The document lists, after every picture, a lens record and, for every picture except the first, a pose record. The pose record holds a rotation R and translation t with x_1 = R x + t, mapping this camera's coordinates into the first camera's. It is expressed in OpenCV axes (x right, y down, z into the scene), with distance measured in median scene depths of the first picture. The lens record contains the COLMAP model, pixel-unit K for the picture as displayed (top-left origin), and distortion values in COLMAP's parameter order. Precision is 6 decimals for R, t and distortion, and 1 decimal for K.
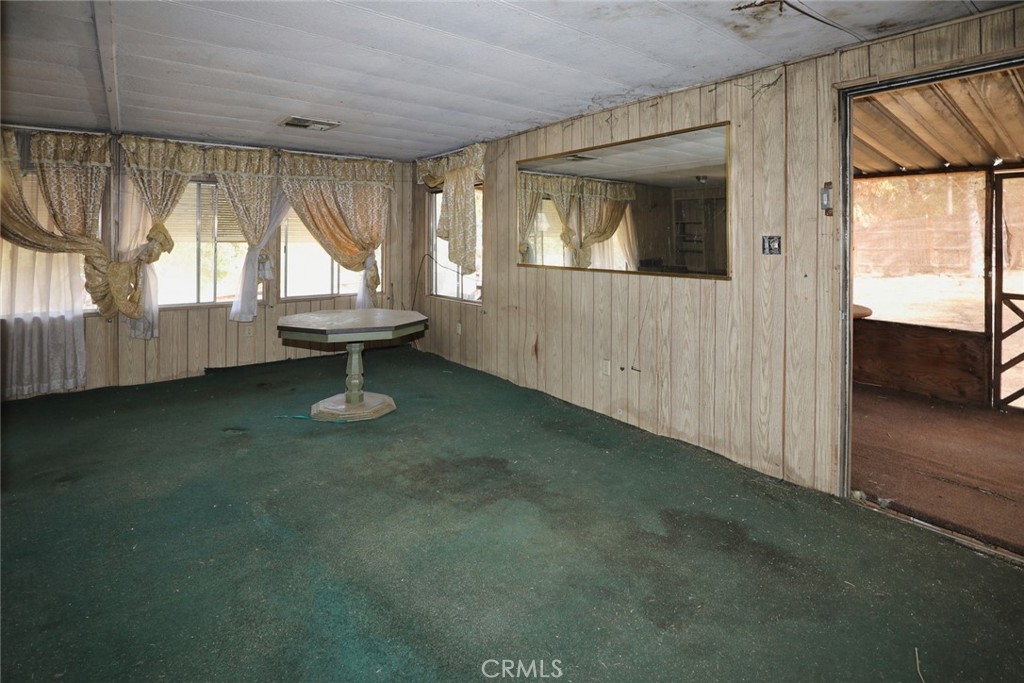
lens RADIAL K [[492.7, 0, 512.5], [0, 492.7, 330.6], [0, 0, 1]] dist [0.001302, 0.000368]
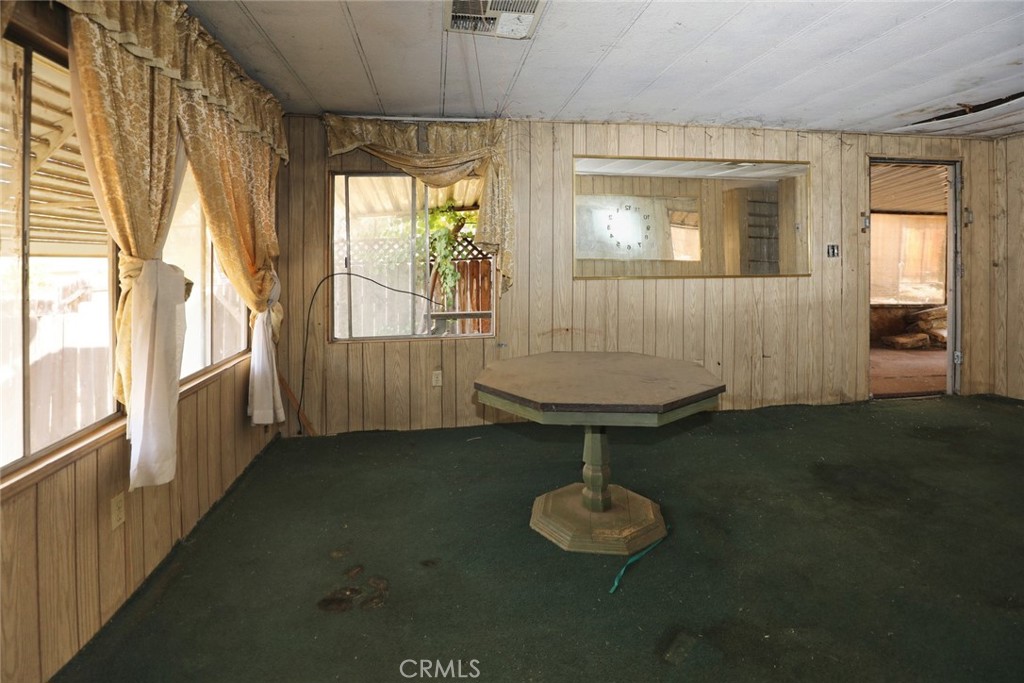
lens RADIAL K [[497.2, 0, 512.0], [0, 497.2, 341.5], [0, 0, 1]] dist [-0.000221, -0.000201]
pose [[0.484471, -0.146885, 0.862388, -1.165158], [0.165333, 0.983411, 0.074618, -0.160302], [-0.859042, 0.106431, 0.500719, 1.005295]]
